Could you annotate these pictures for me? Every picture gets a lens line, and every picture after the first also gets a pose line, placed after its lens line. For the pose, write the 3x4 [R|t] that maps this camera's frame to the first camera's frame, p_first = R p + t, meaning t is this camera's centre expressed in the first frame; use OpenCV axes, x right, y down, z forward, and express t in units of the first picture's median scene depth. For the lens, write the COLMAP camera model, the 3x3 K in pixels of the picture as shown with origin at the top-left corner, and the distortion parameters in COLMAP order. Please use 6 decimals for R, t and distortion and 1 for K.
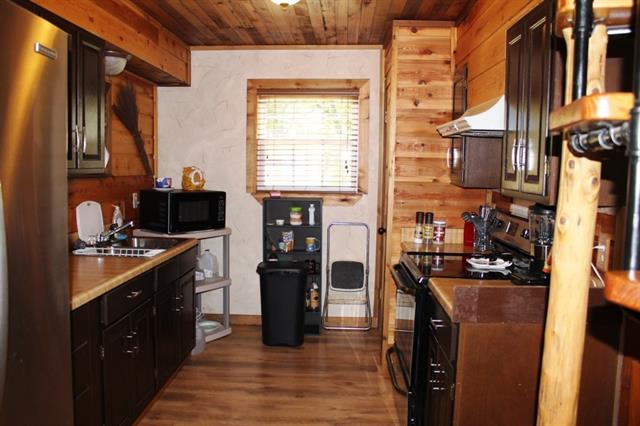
lens RADIAL K [[542.9, 0, 320.0], [0, 542.9, 213.0], [0, 0, 1]] dist [-0.154405, 0.148712]
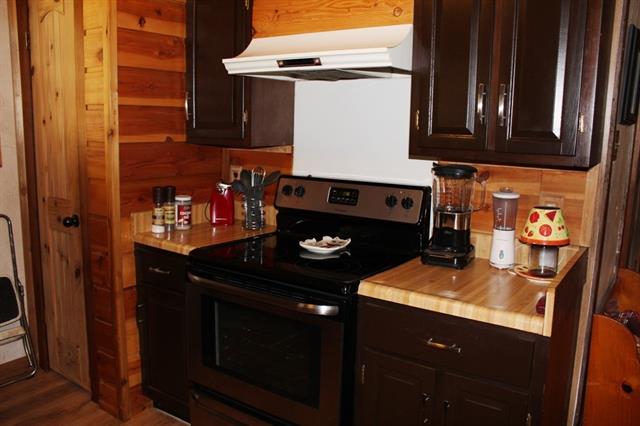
lens RADIAL K [[542.9, 0, 320.0], [0, 542.9, 213.0], [0, 0, 1]] dist [-0.154405, 0.148712]
pose [[0.540083, -0.141641, 0.829607, -0.232318], [0.063653, 0.989787, 0.127550, -0.036636], [-0.839201, -0.016081, 0.543583, 0.403977]]
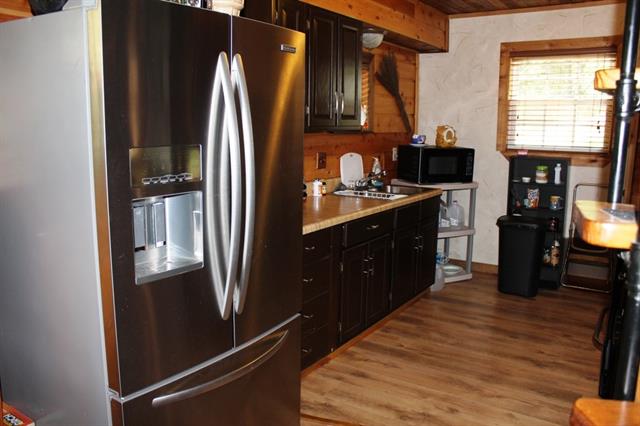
lens RADIAL K [[542.9, 0, 320.0], [0, 542.9, 213.0], [0, 0, 1]] dist [-0.154405, 0.148712]
pose [[0.857771, 0.078556, -0.507994, 0.118705], [-0.040458, 0.995505, 0.085630, 0.009646], [0.512437, -0.052898, 0.857094, -0.095707]]
